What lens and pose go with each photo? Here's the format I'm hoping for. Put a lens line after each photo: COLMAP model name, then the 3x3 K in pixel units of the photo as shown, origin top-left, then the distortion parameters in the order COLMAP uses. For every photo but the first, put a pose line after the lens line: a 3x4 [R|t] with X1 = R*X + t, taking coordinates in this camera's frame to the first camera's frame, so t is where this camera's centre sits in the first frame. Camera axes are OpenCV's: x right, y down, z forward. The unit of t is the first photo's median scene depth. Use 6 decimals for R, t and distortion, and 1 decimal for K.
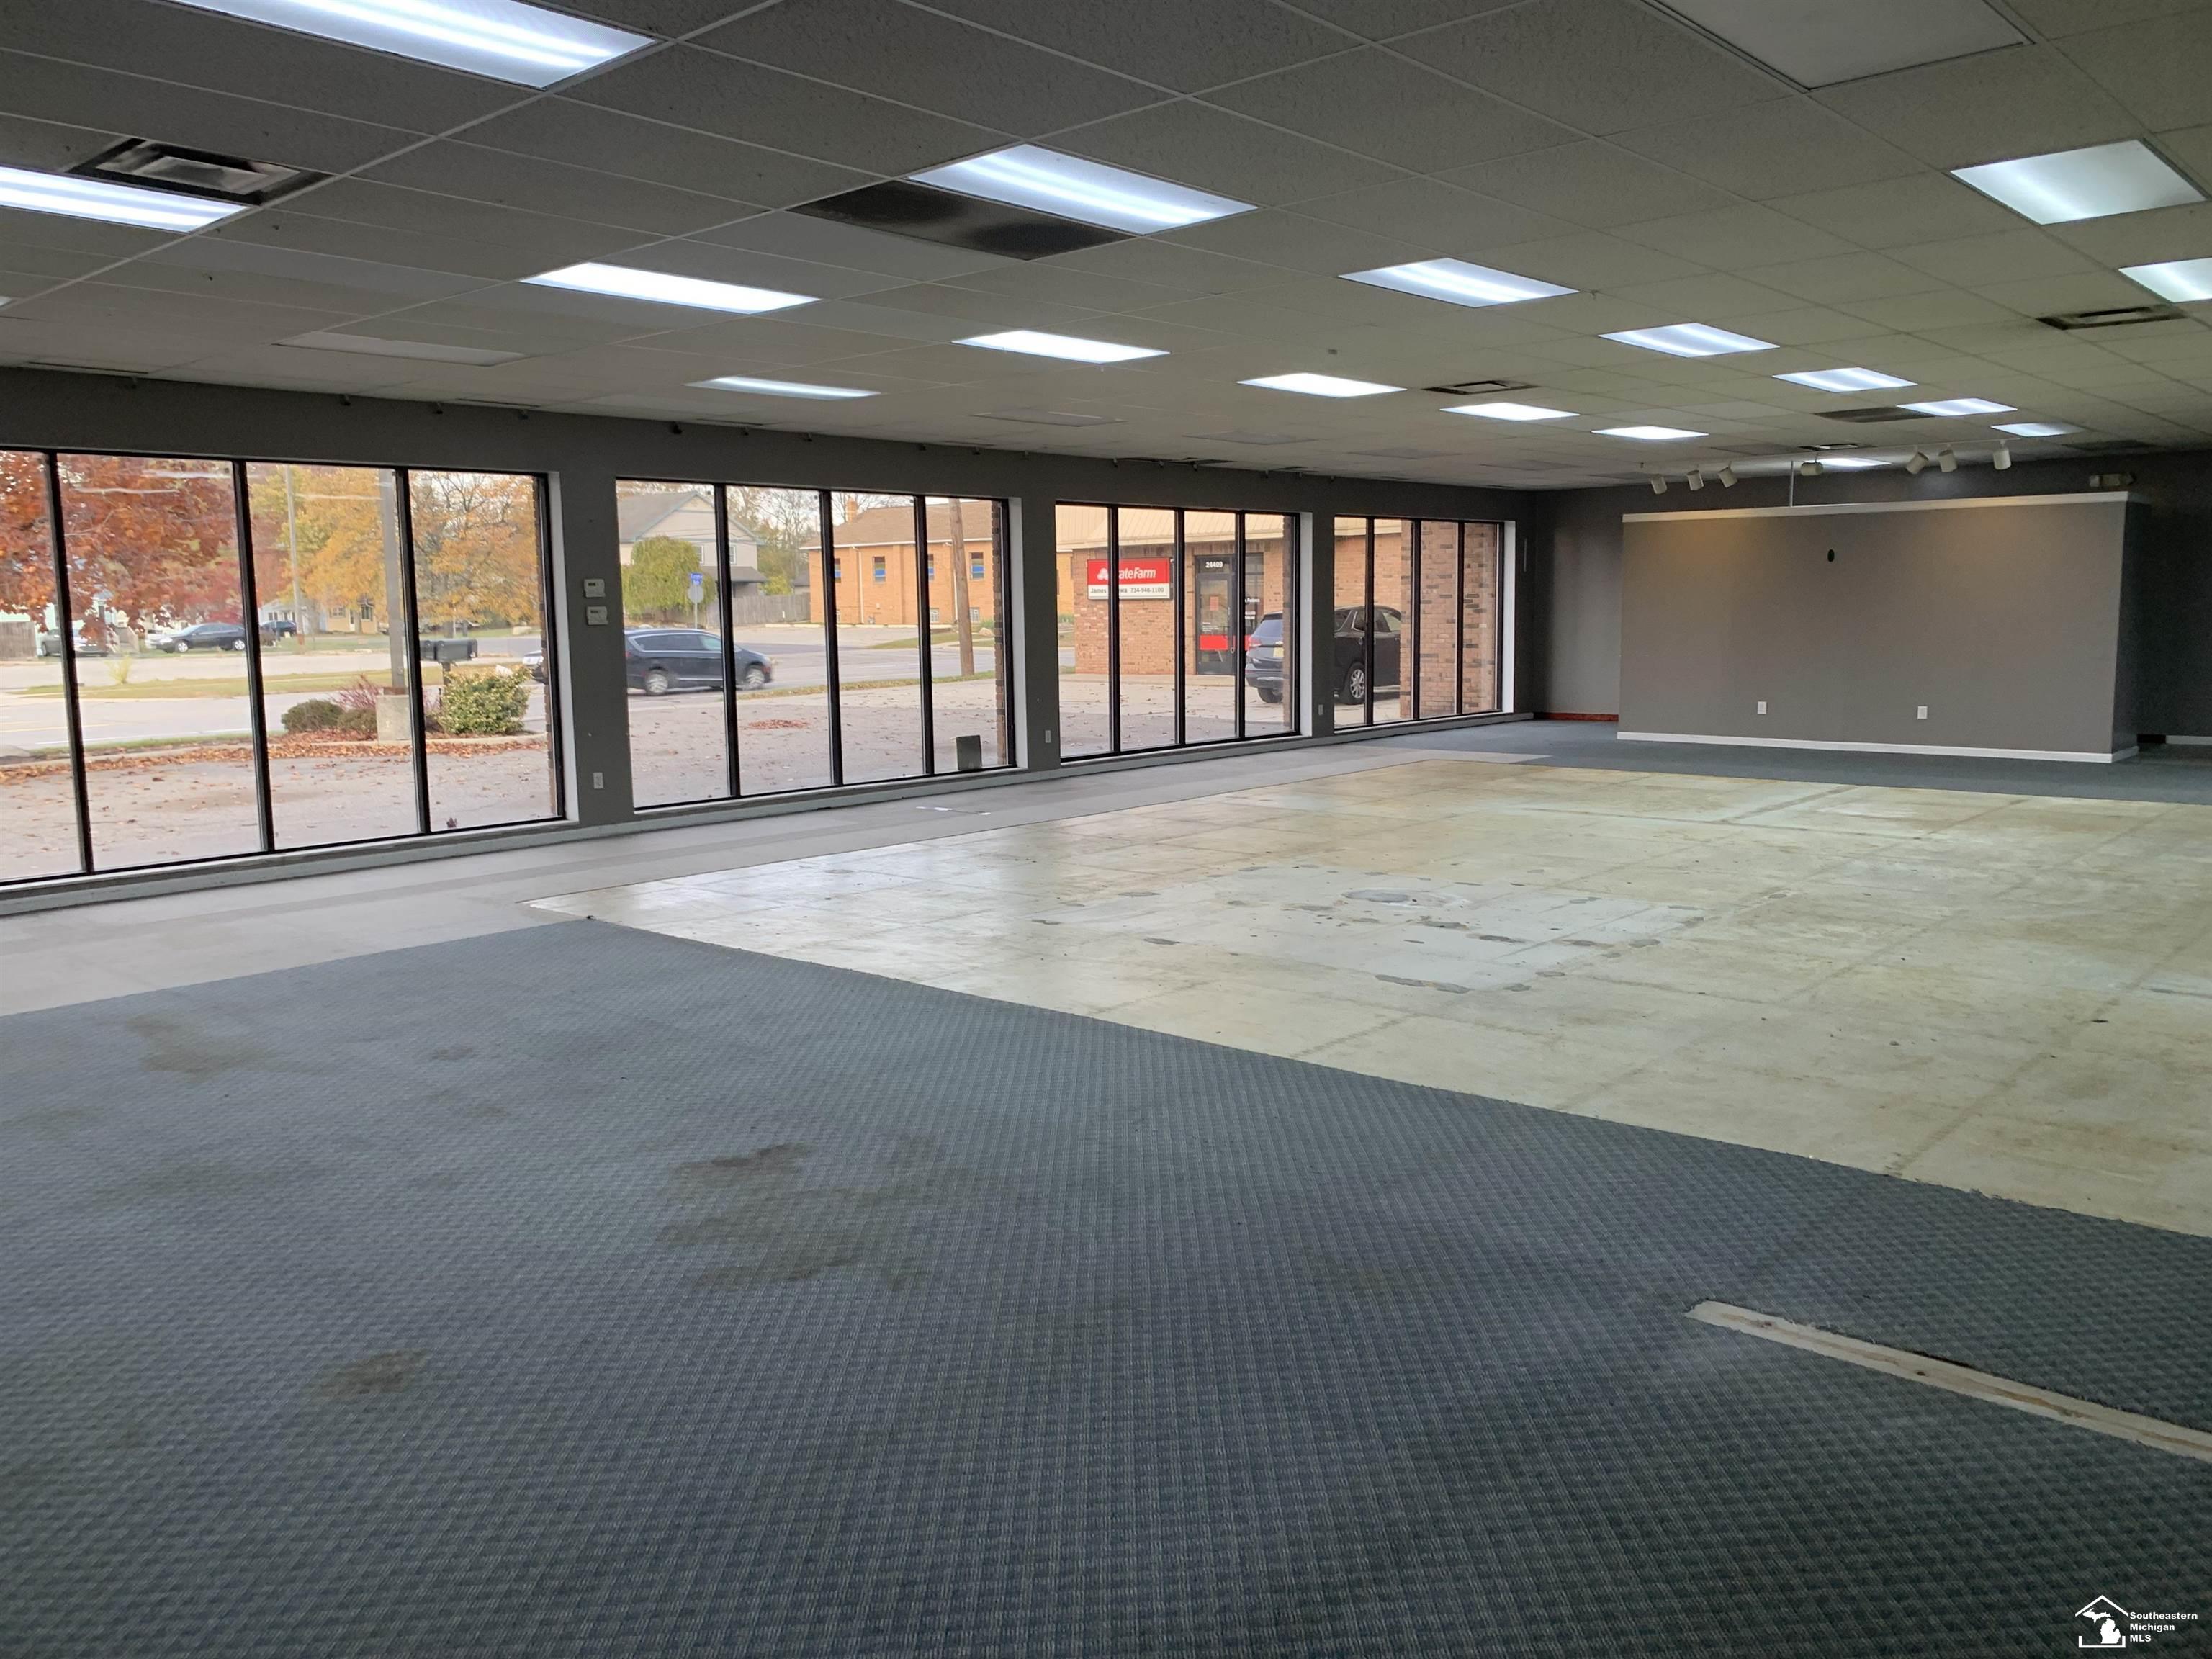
lens RADIAL K [[1675.0, 0, 1106.2], [0, 1675.0, 786.8], [0, 0, 1]] dist [0.080553, -0.109718]
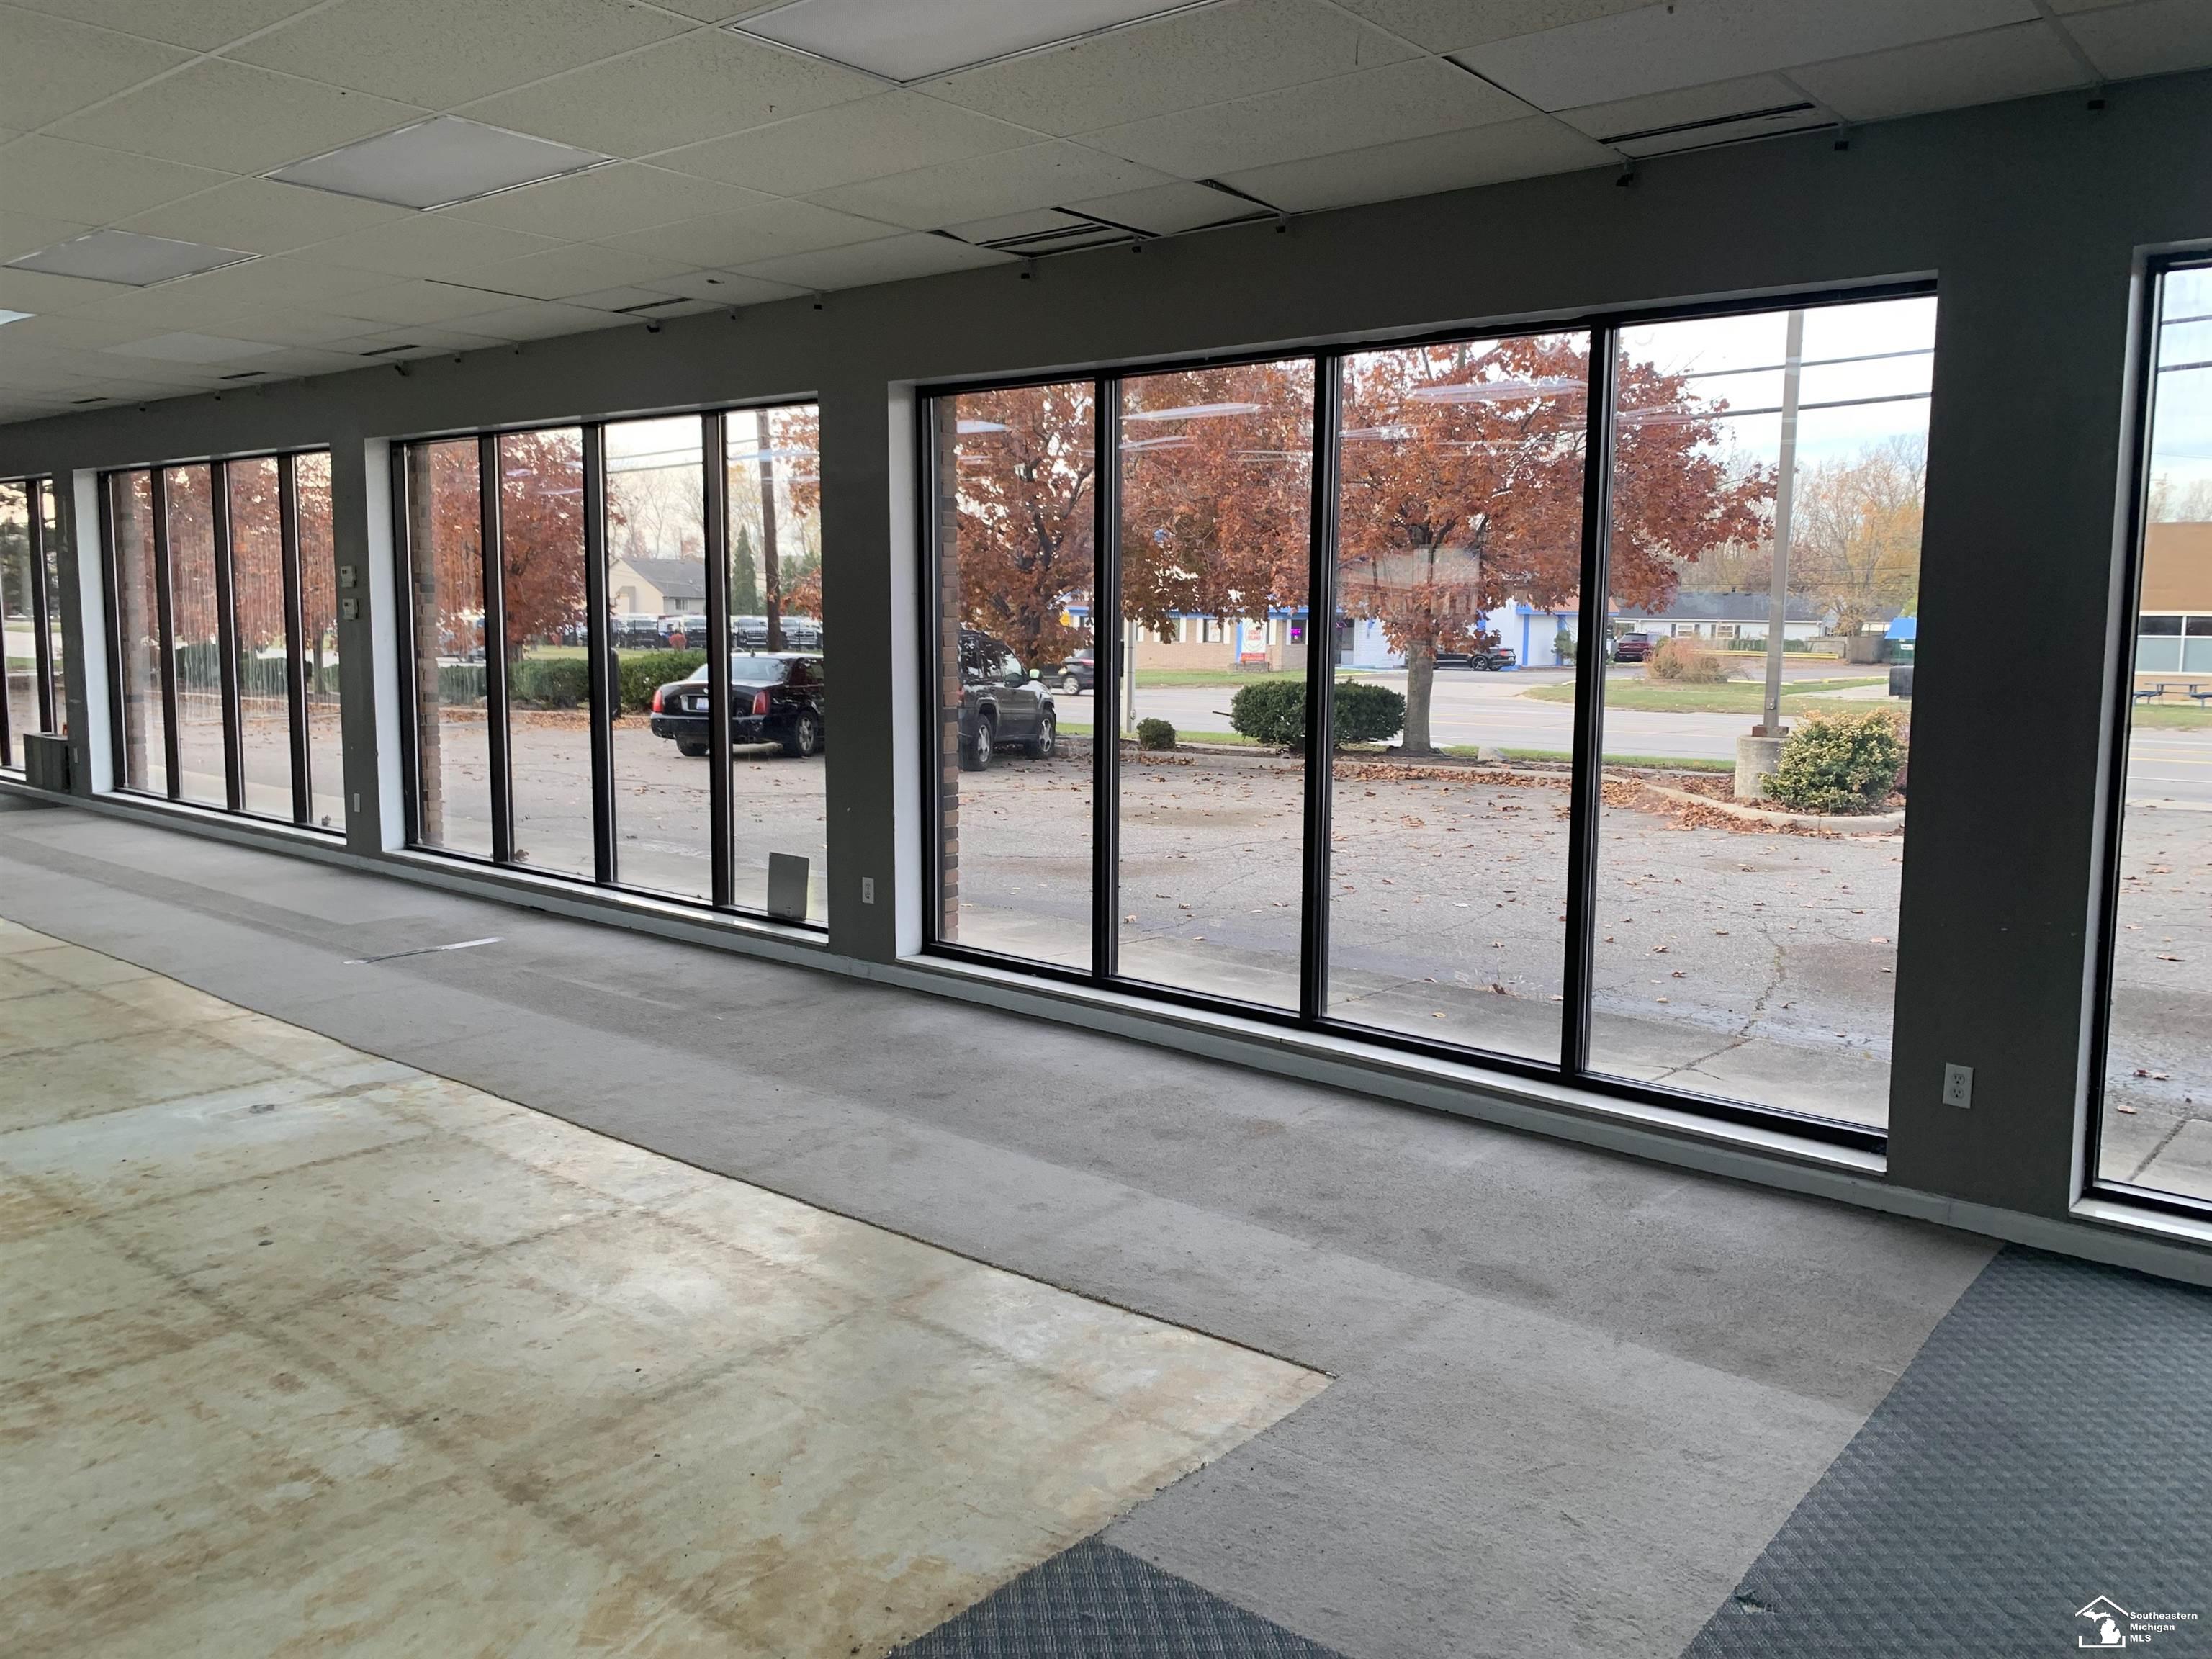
lens RADIAL K [[1680.2, 0, 1102.5], [0, 1680.2, 789.6], [0, 0, 1]] dist [0.024869, -0.027820]
pose [[0.039421, 0.122119, -0.991732, 0.454398], [-0.124493, 0.985371, 0.116387, -0.126268], [0.991437, 0.118875, 0.054047, 1.067028]]
